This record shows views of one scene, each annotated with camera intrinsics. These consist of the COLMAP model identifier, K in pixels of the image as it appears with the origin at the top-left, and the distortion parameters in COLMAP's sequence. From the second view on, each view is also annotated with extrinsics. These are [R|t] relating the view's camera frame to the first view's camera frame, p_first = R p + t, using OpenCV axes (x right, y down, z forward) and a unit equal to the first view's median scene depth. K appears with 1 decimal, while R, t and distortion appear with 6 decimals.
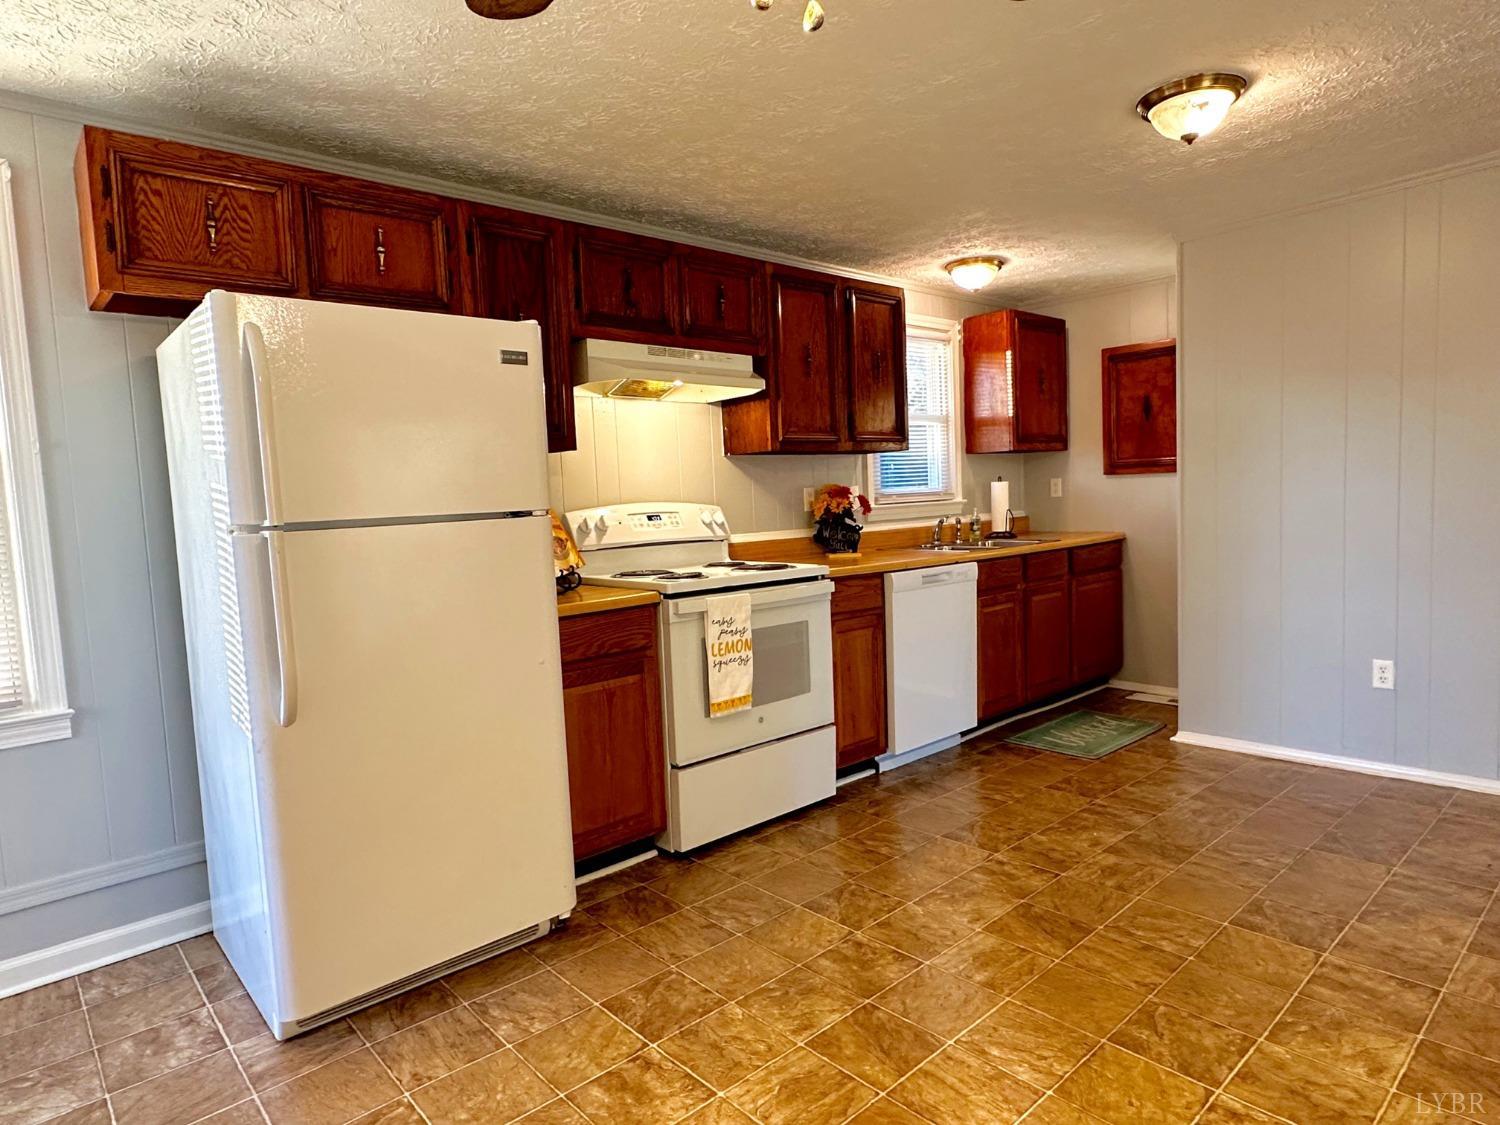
lens RADIAL K [[888.0, 0, 742.5], [0, 888.0, 576.4], [0, 0, 1]] dist [-0.000909, 0.000582]
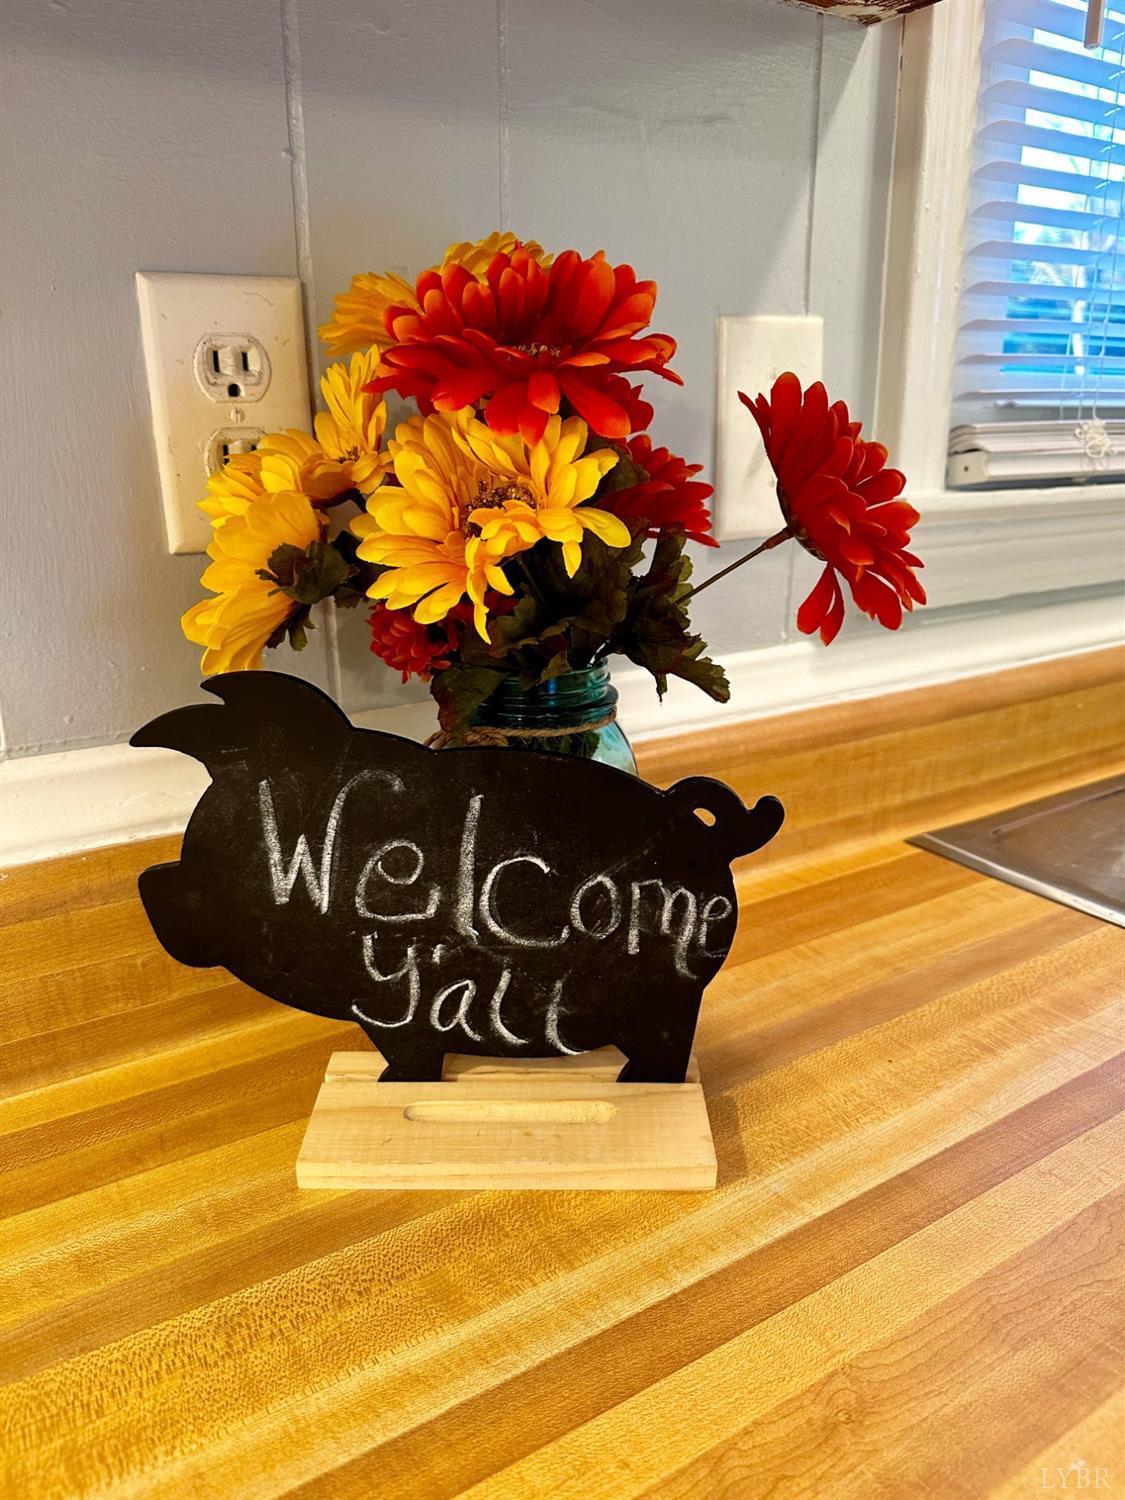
lens RADIAL K [[1046.9, 0, 561.1], [0, 1046.9, 748.0], [0, 0, 1]] dist [0.060242, -0.081156]
pose [[0.987007, 0.078181, -0.140373, 0.127803], [-0.048448, 0.977786, 0.203931, -0.077946], [0.153199, -0.194480, 0.968869, 0.899501]]
